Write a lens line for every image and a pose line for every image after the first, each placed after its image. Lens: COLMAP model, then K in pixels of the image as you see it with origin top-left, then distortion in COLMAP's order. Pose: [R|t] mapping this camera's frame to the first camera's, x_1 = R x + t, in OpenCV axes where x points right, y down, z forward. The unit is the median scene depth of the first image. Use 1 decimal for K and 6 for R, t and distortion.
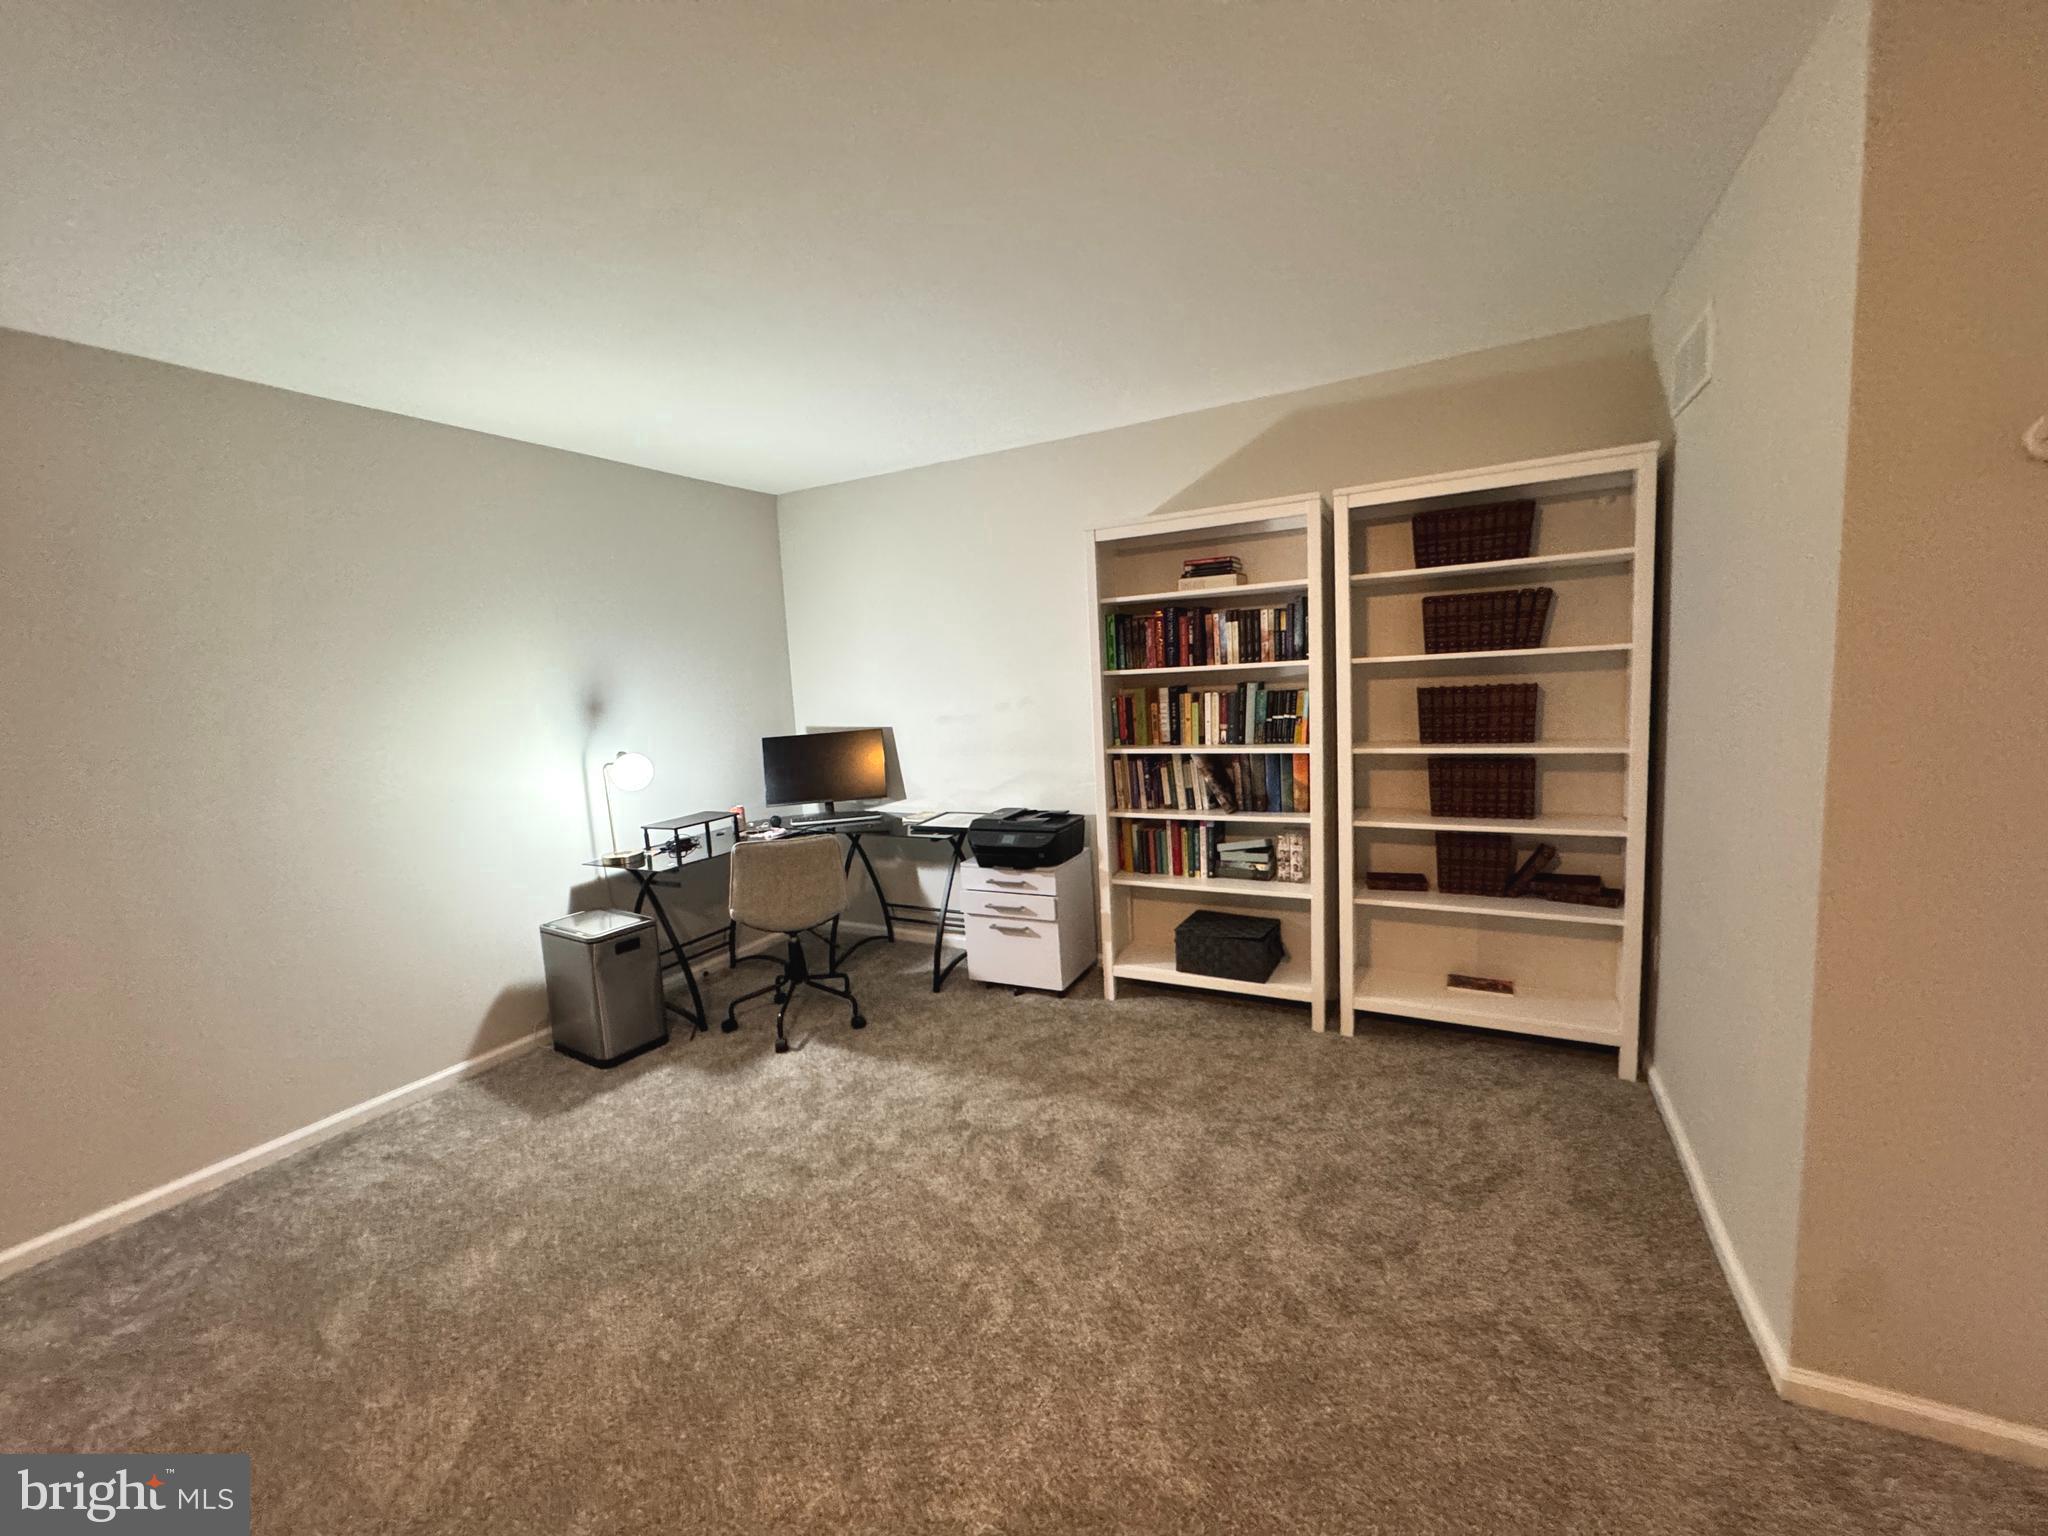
lens RADIAL K [[816.6, 0, 1020.9], [0, 816.6, 766.1], [0, 0, 1]] dist [-0.003631, 0.000833]
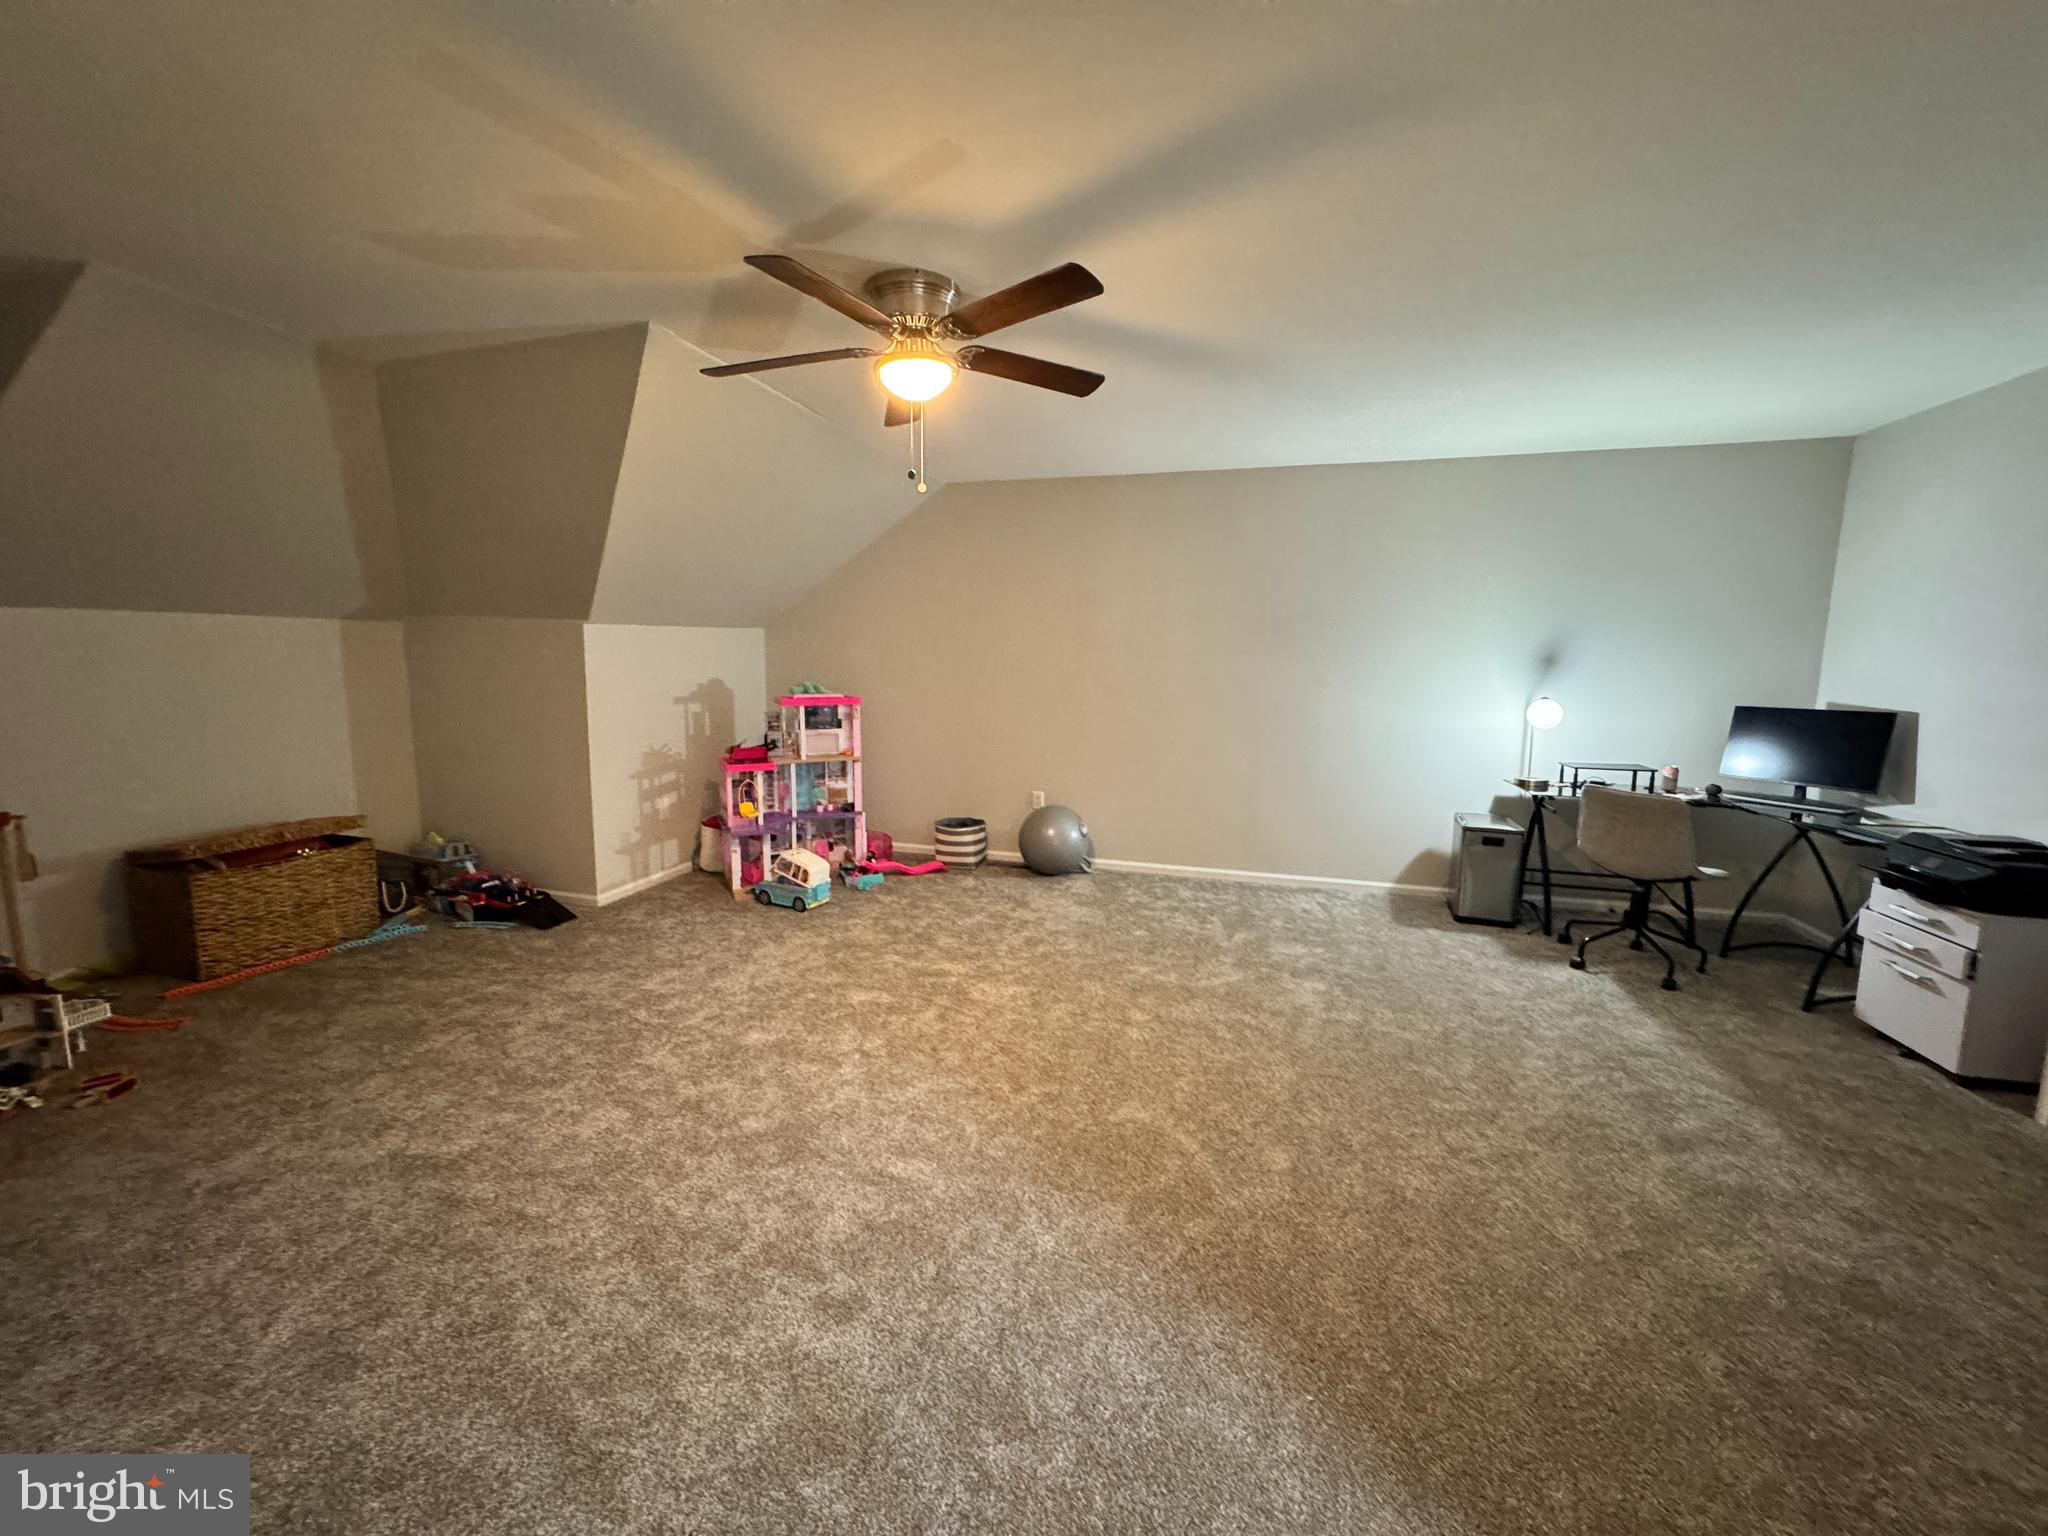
lens RADIAL K [[816.6, 0, 1024.9], [0, 816.6, 771.8], [0, 0, 1]] dist [-0.003631, 0.000833]
pose [[0.204011, 0.196357, -0.959074, 0.604528], [-0.132310, 0.976220, 0.171723, -0.016845], [0.969986, 0.091862, 0.225140, -0.042830]]
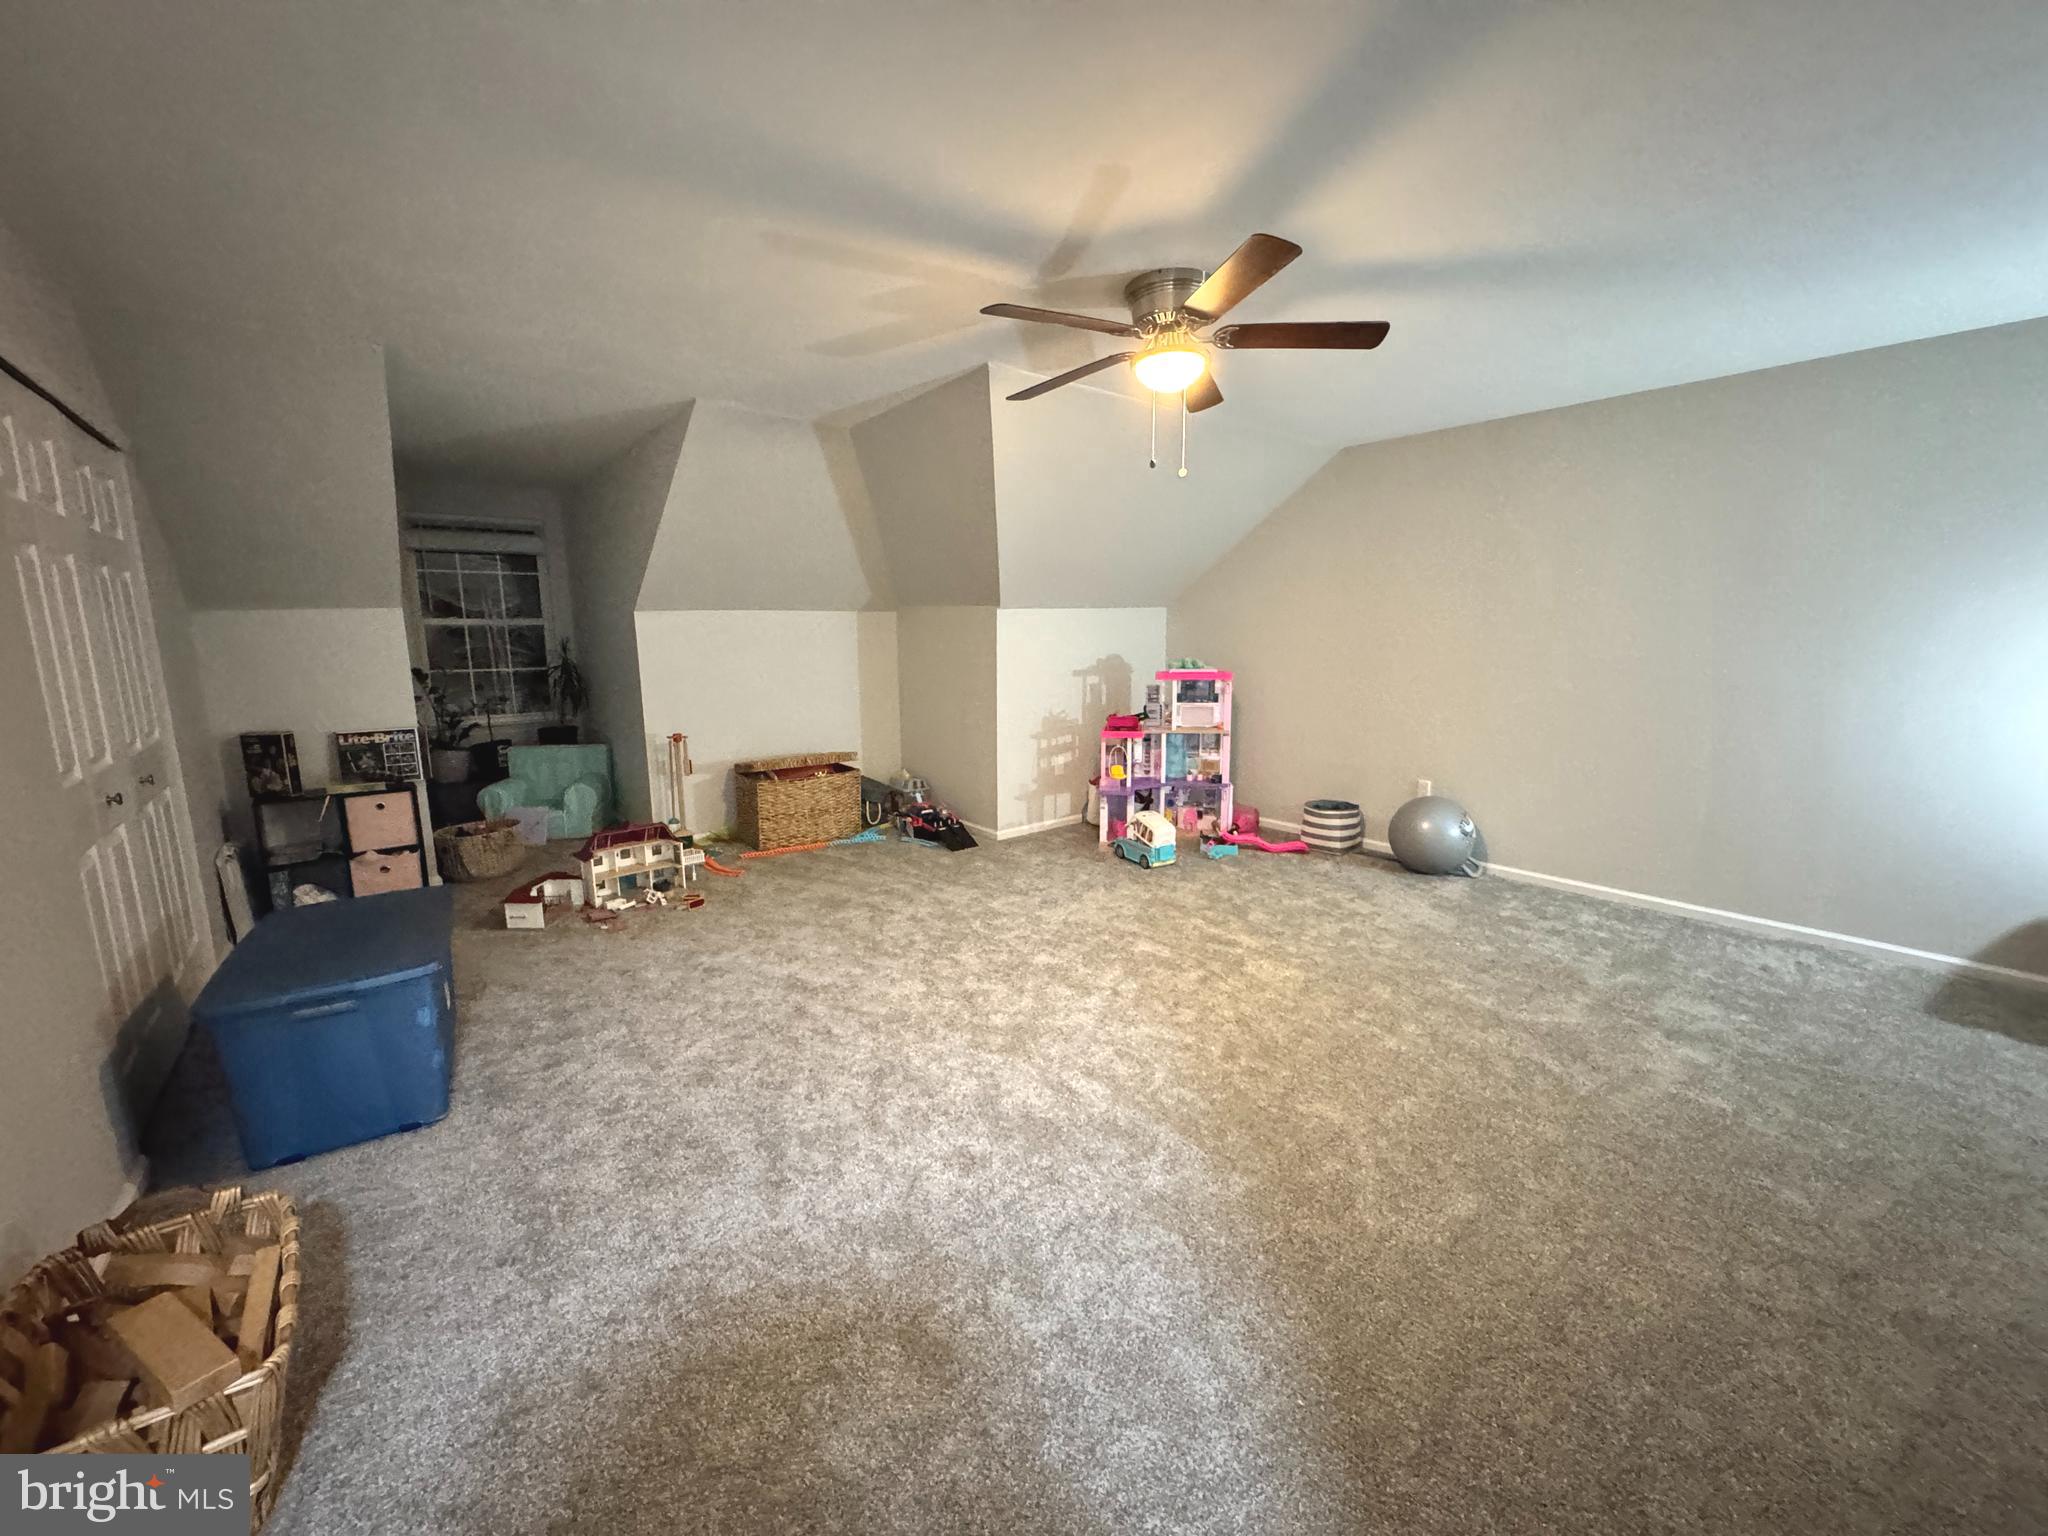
lens RADIAL K [[816.6, 0, 1023.5], [0, 816.6, 772.3], [0, 0, 1]] dist [-0.003631, 0.000833]
pose [[-0.388498, 0.216330, -0.895695, 0.649303], [-0.074995, 0.961403, 0.264728, -0.051438], [0.918393, 0.170019, -0.357280, 0.222146]]
